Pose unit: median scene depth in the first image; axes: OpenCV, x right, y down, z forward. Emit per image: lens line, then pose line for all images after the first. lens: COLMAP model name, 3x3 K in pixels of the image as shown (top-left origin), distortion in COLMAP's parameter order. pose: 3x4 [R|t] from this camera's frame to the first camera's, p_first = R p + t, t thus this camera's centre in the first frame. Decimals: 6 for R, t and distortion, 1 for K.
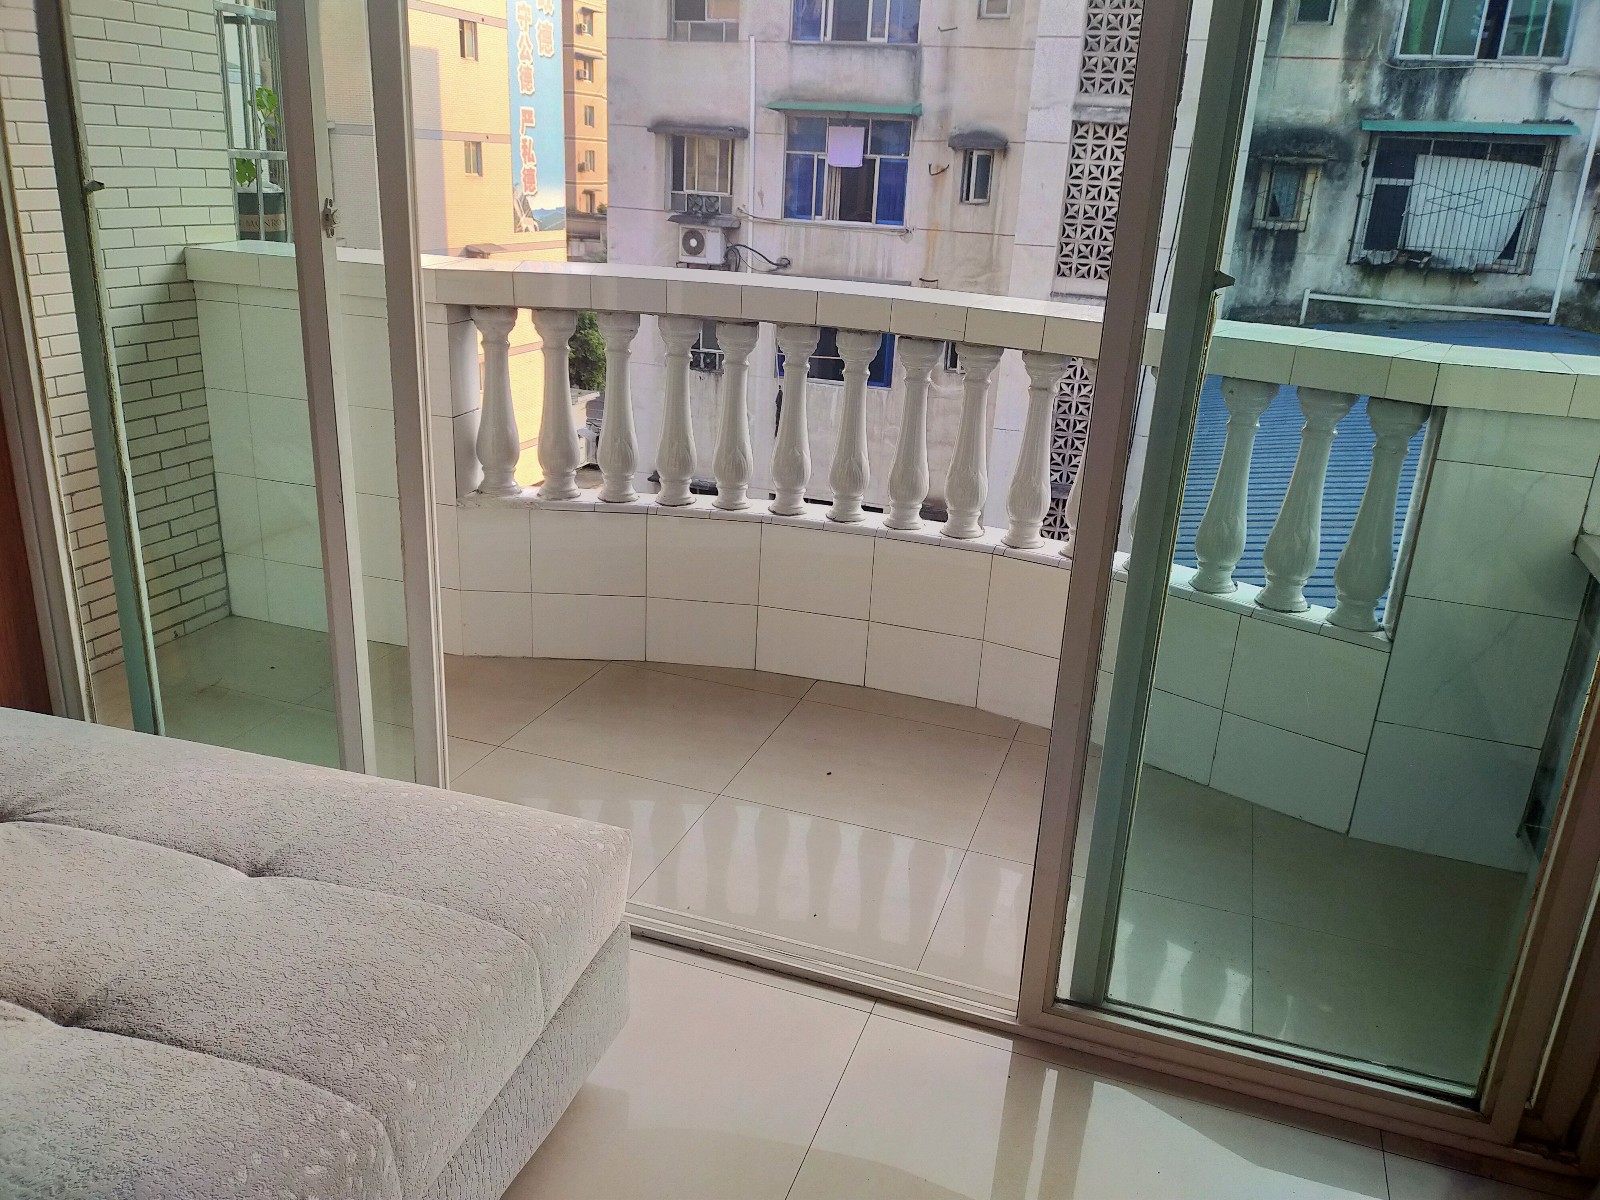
lens RADIAL K [[1216.8, 0, 800.0], [0, 1216.8, 600.0], [0, 0, 1]] dist [0.103535, -0.170570]
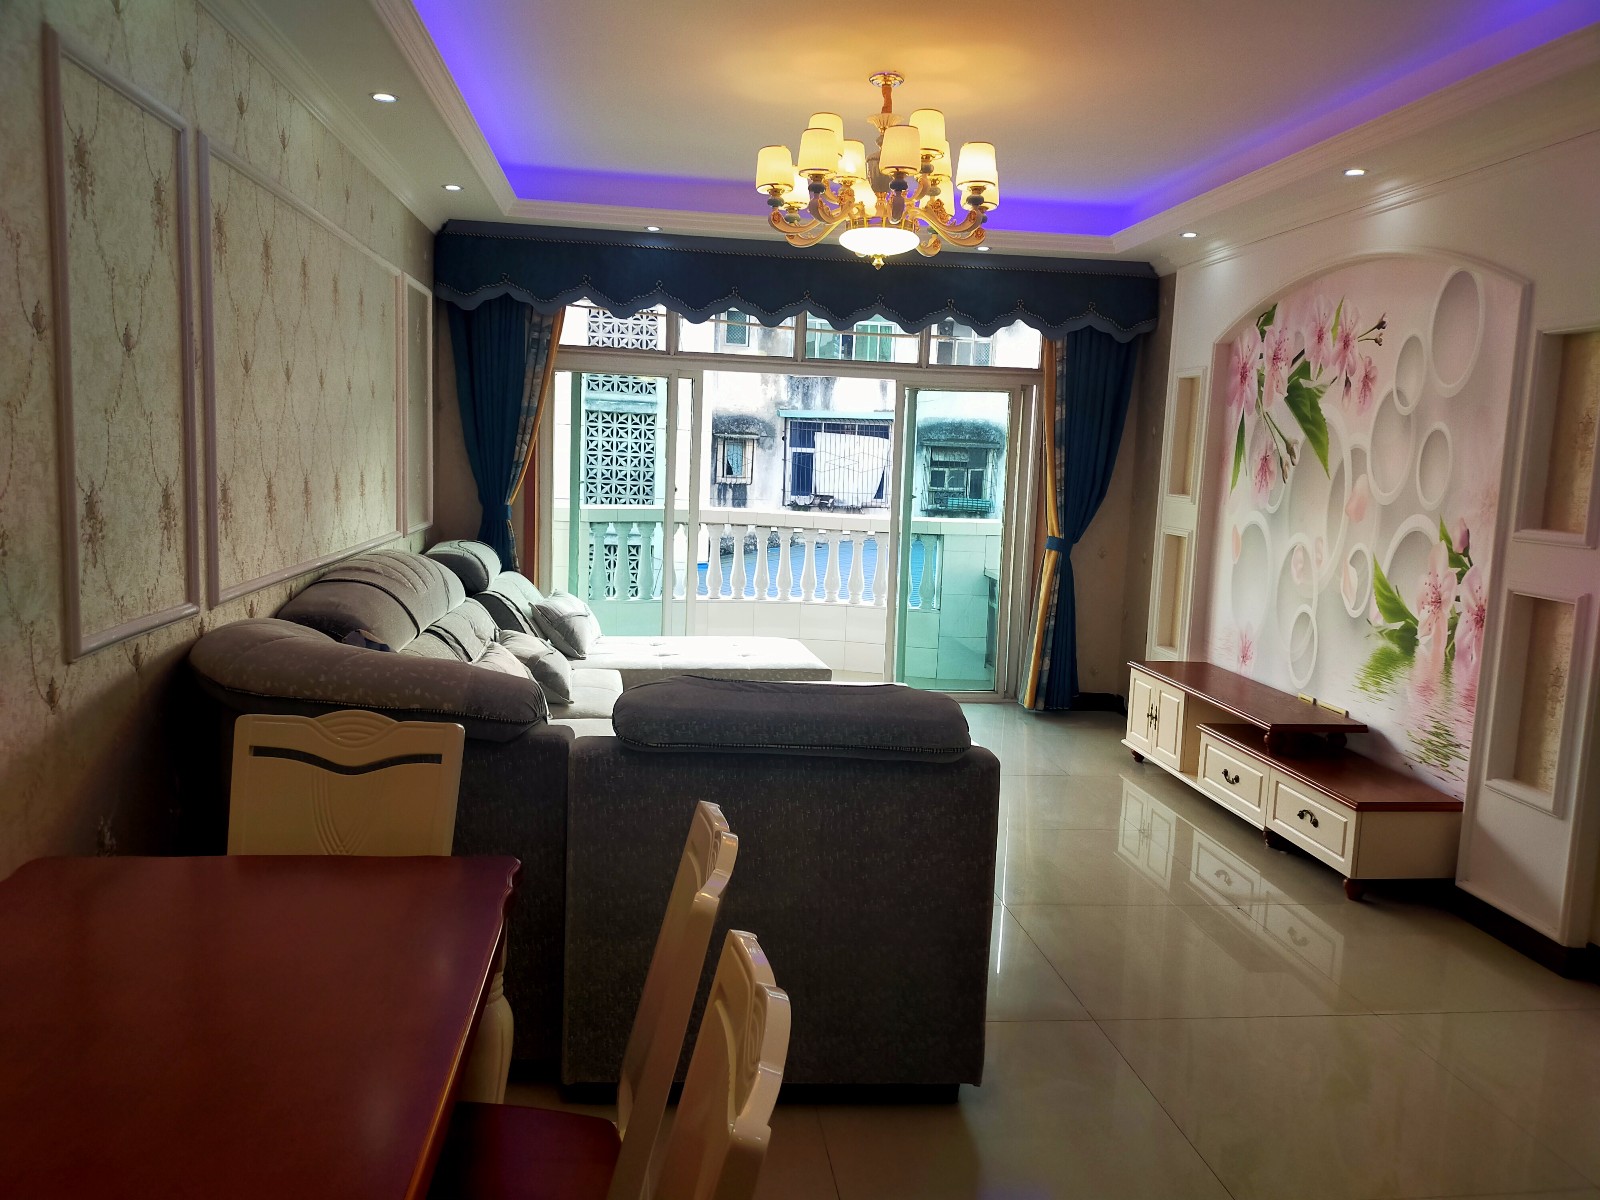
lens RADIAL K [[1216.8, 0, 800.0], [0, 1216.8, 600.0], [0, 0, 1]] dist [0.103535, -0.170570]
pose [[0.893576, -0.069617, 0.443480, -0.170837], [0.156170, 0.974403, -0.161709, 0.064390], [-0.420871, 0.213758, 0.881576, -0.224153]]
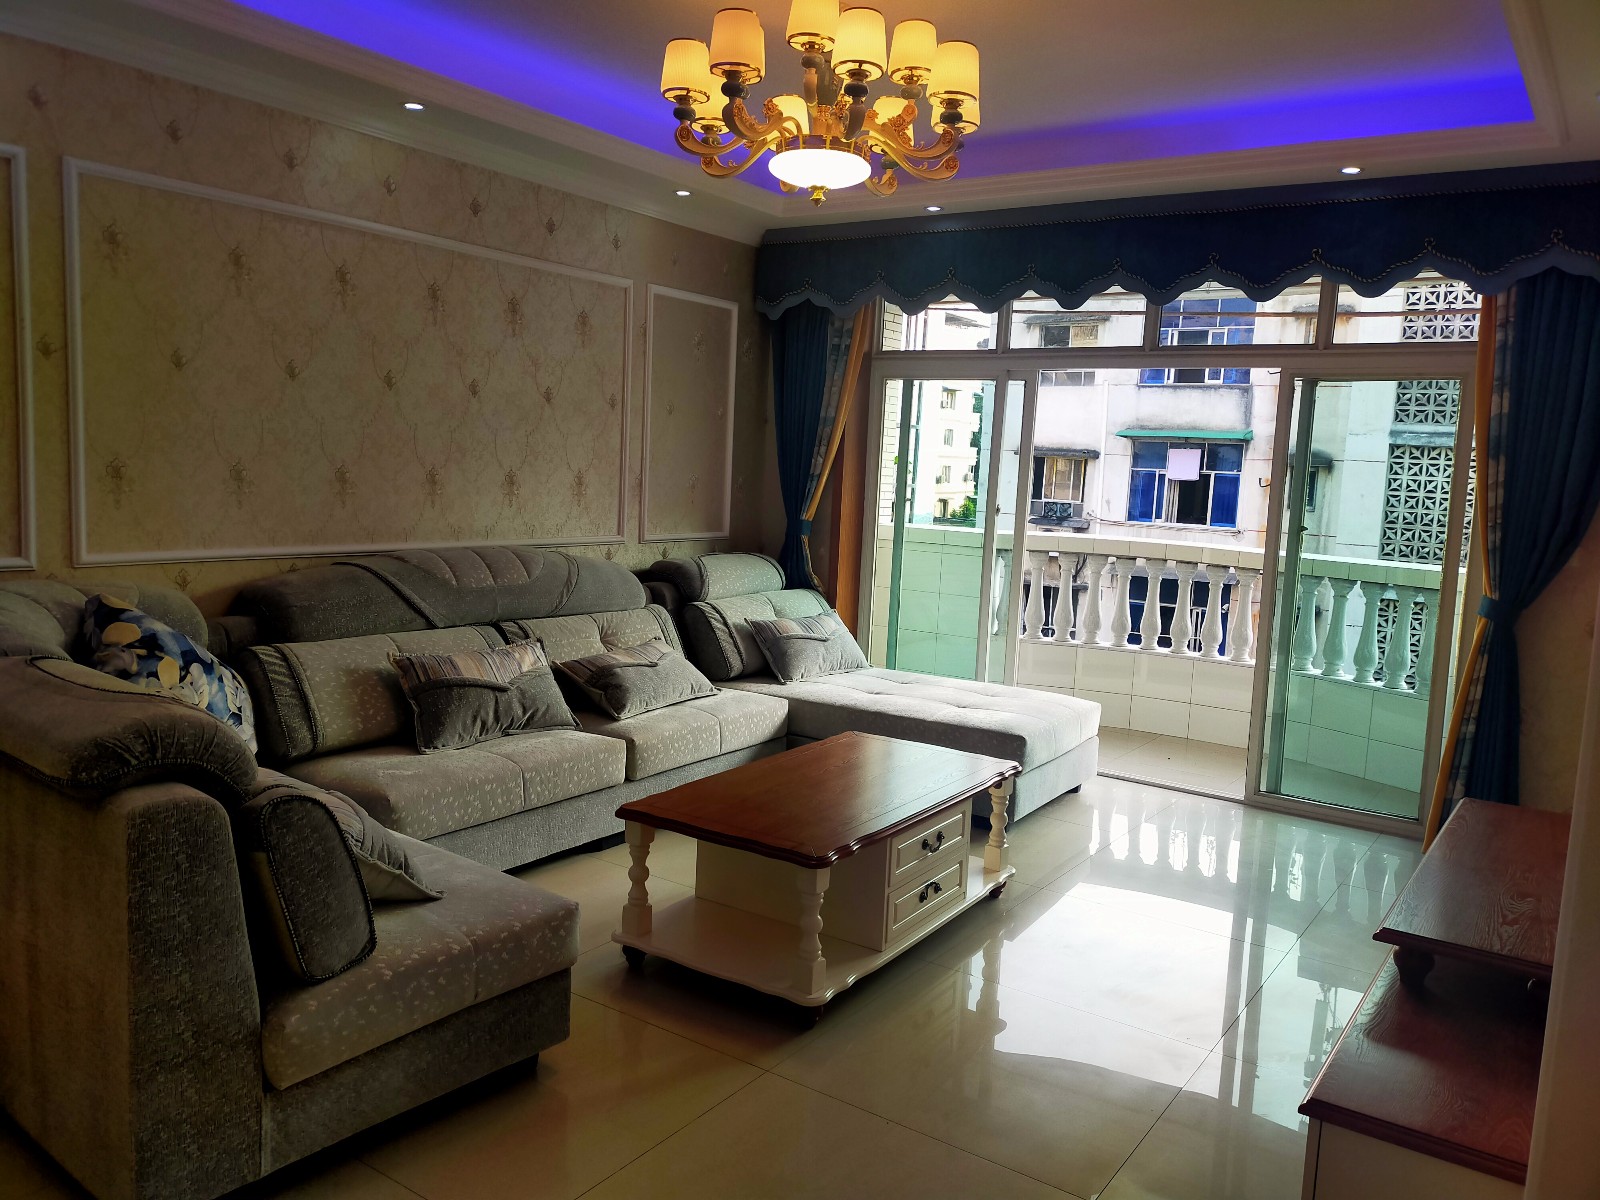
lens RADIAL K [[1216.8, 0, 800.0], [0, 1216.8, 600.0], [0, 0, 1]] dist [0.103535, -0.170570]
pose [[0.964558, 0.026091, -0.262579, -0.006531], [-0.087452, 0.970469, -0.224816, 0.064665], [0.248959, 0.239811, 0.938355, -0.195045]]
